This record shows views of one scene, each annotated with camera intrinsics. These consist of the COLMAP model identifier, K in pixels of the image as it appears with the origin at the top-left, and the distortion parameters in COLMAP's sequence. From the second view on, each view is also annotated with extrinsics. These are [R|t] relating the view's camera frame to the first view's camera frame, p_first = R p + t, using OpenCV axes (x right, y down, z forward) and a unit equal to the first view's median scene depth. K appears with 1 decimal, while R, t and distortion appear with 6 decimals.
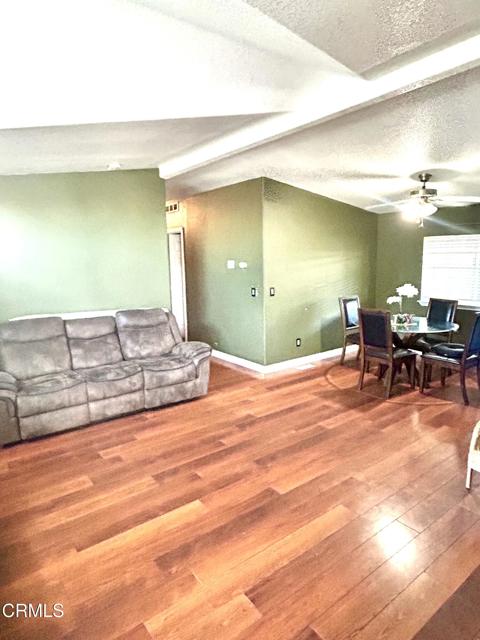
lens RADIAL K [[384.1, 0, 236.7], [0, 384.1, 317.5], [0, 0, 1]] dist [0.000458, 0.000163]
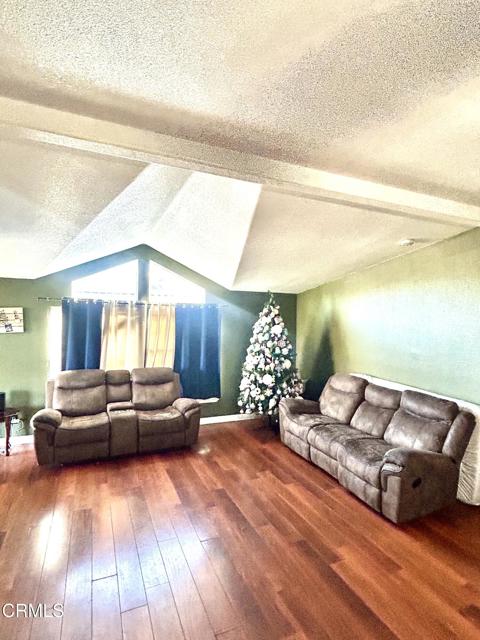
lens RADIAL K [[341.6, 0, 238.7], [0, 341.6, 318.4], [0, 0, 1]] dist [0.022064, 0.001711]
pose [[-0.226033, 0.004428, -0.974109, 0.773555], [-0.171944, 0.984107, 0.044371, -0.195850], [0.958824, 0.177522, -0.221680, 0.997266]]
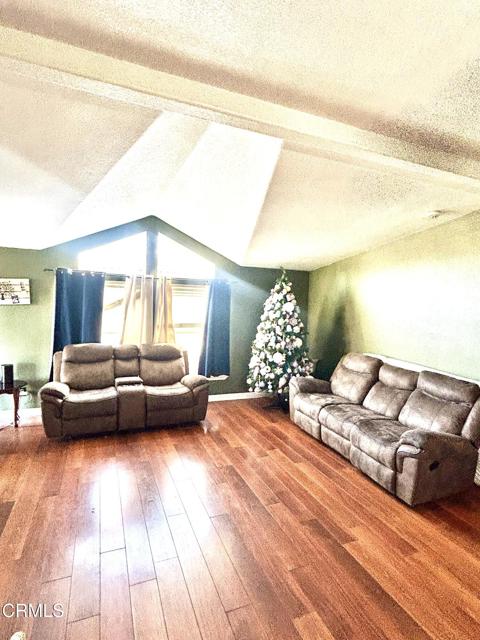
lens RADIAL K [[341.6, 0, 239.0], [0, 341.6, 317.9], [0, 0, 1]] dist [0.022064, 0.001711]
pose [[-0.246216, 0.053860, -0.967717, 0.736143], [-0.187804, 0.976880, 0.102153, -0.173622], [0.950846, 0.206893, -0.230408, 0.977817]]
